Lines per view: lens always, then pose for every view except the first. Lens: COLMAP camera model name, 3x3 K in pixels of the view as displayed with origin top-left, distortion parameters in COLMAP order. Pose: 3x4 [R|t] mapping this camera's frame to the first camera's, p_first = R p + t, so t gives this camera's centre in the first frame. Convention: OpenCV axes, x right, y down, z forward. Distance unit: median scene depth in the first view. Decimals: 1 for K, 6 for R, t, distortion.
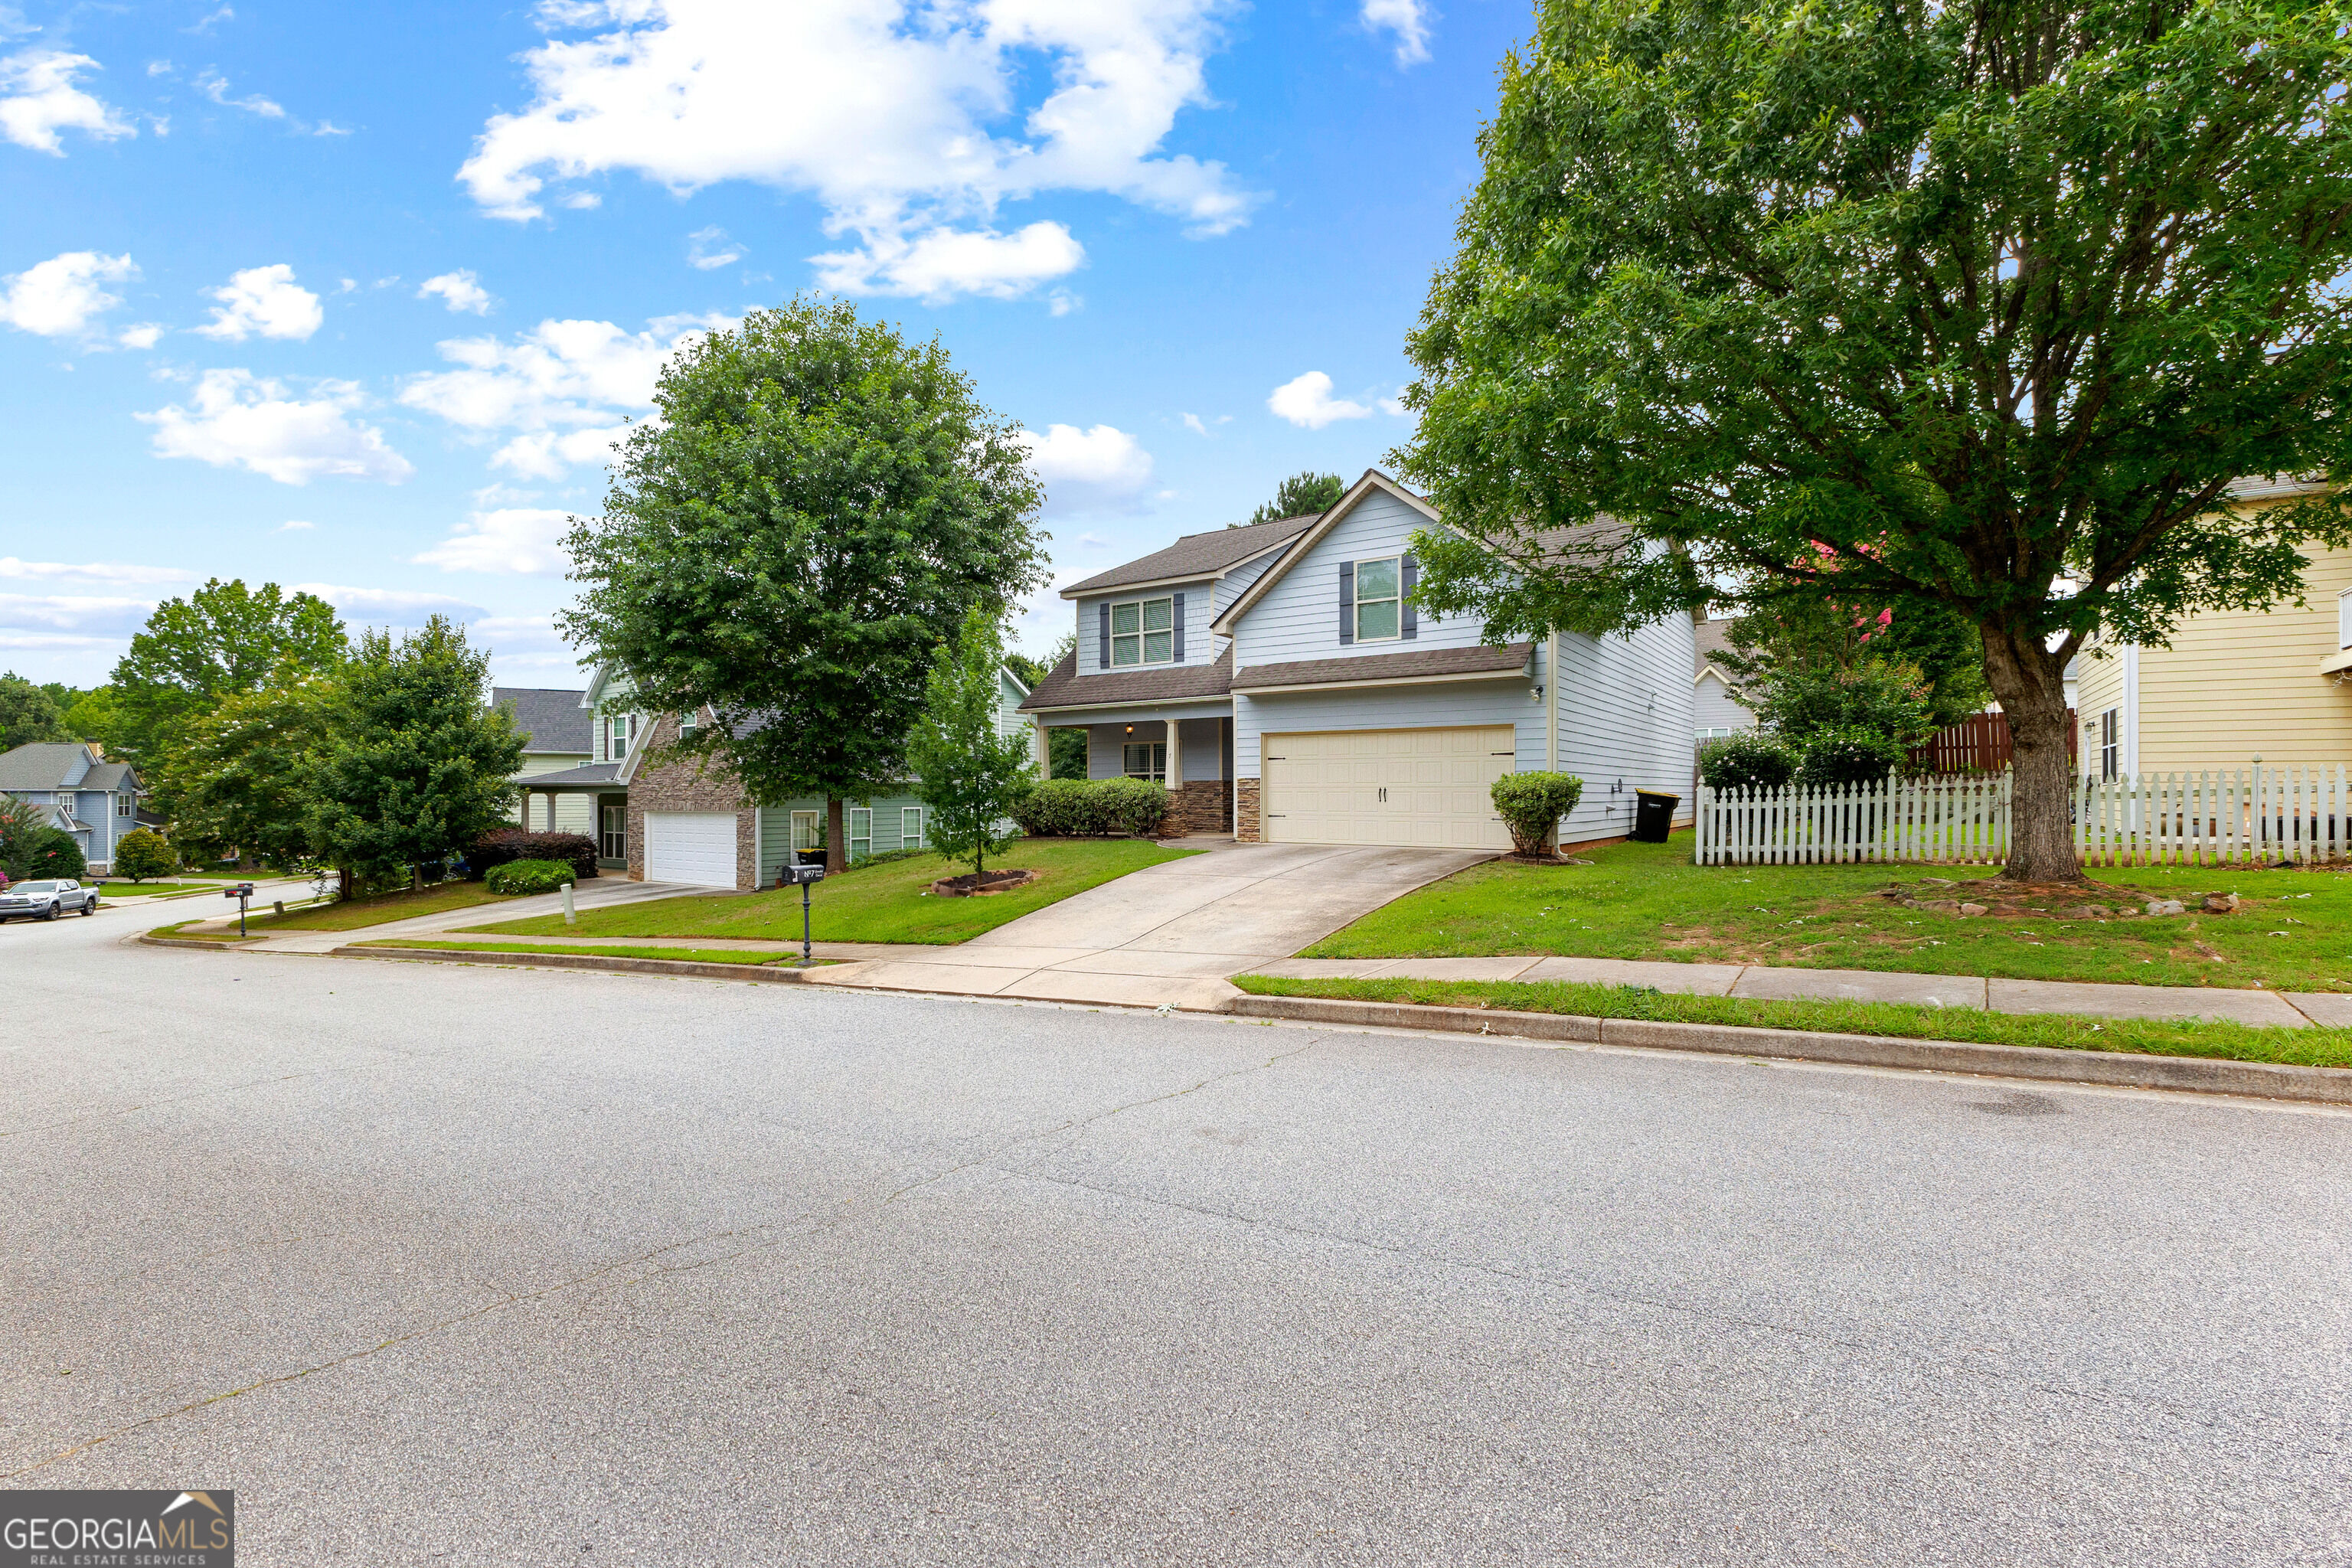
lens RADIAL K [[1031.9, 0, 1182.4], [0, 1031.9, 776.9], [0, 0, 1]] dist [0.006323, -0.001147]
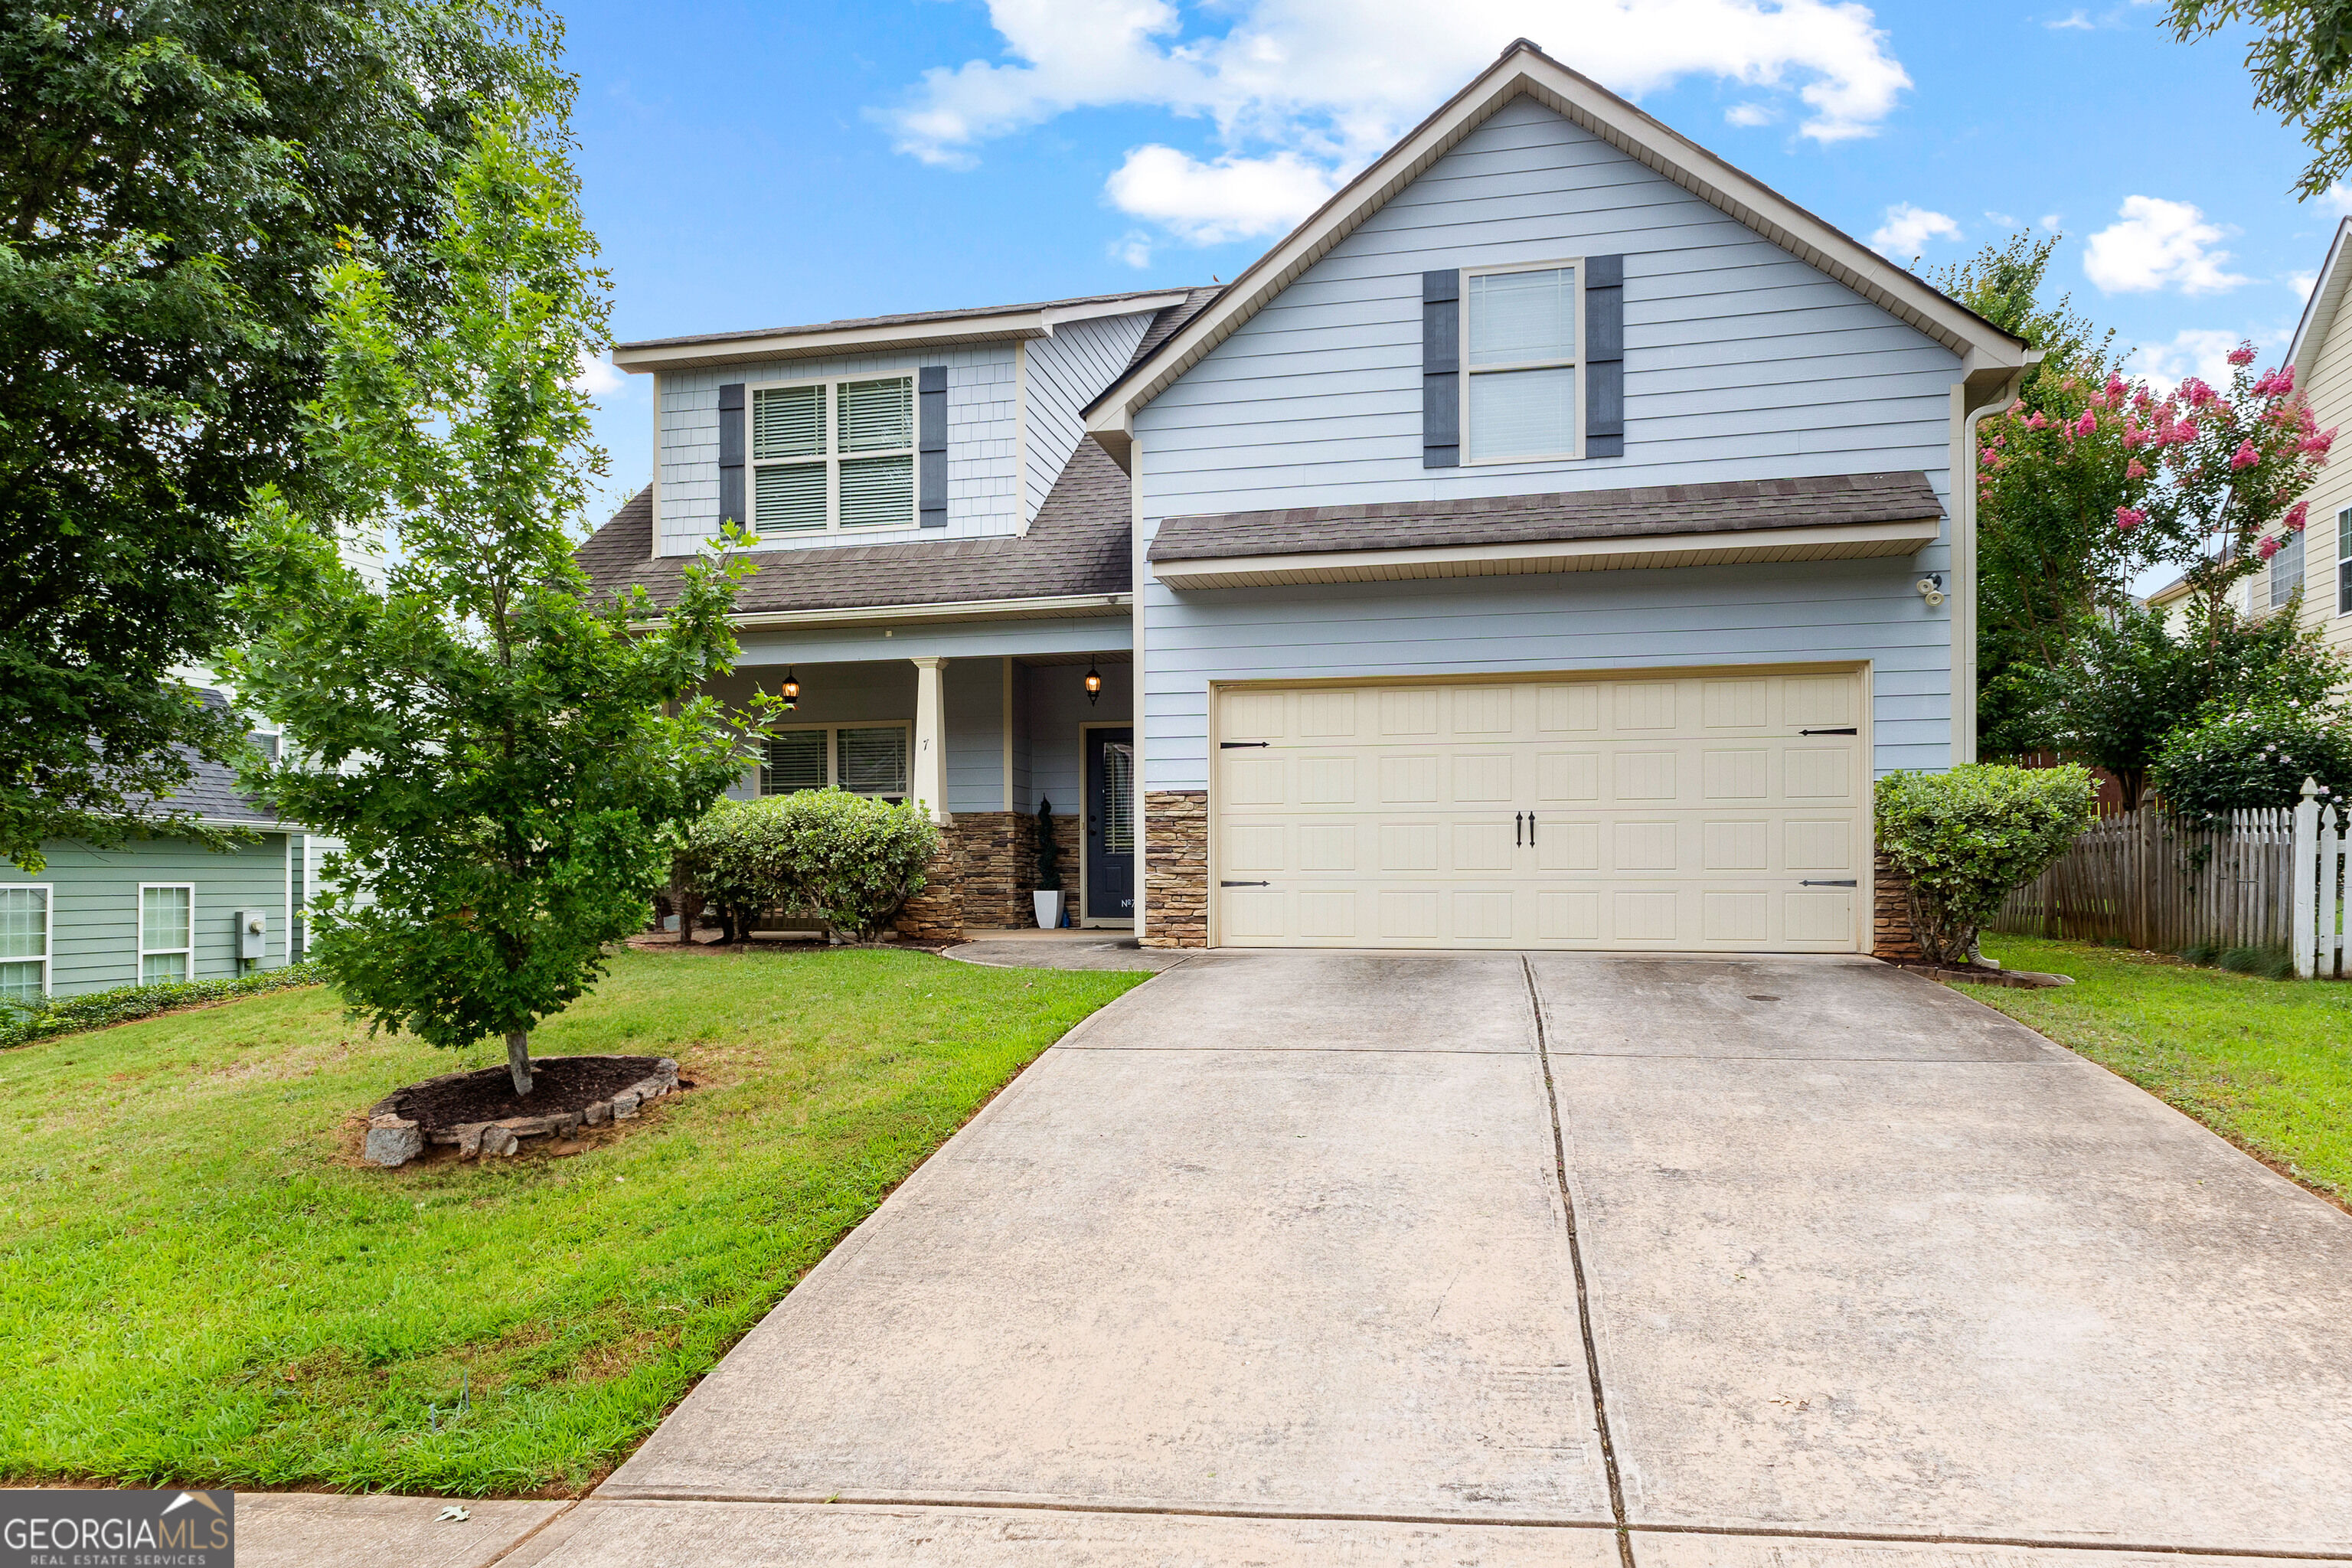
lens RADIAL K [[1420.7, 0, 1174.7], [0, 1420.7, 868.1], [0, 0, 1]] dist [-0.003037, -0.001079]
pose [[0.929420, 0.001077, 0.369023, -0.142611], [-0.003056, 0.999984, 0.004778, 0.028598], [-0.369012, -0.005568, 0.929408, 0.473865]]
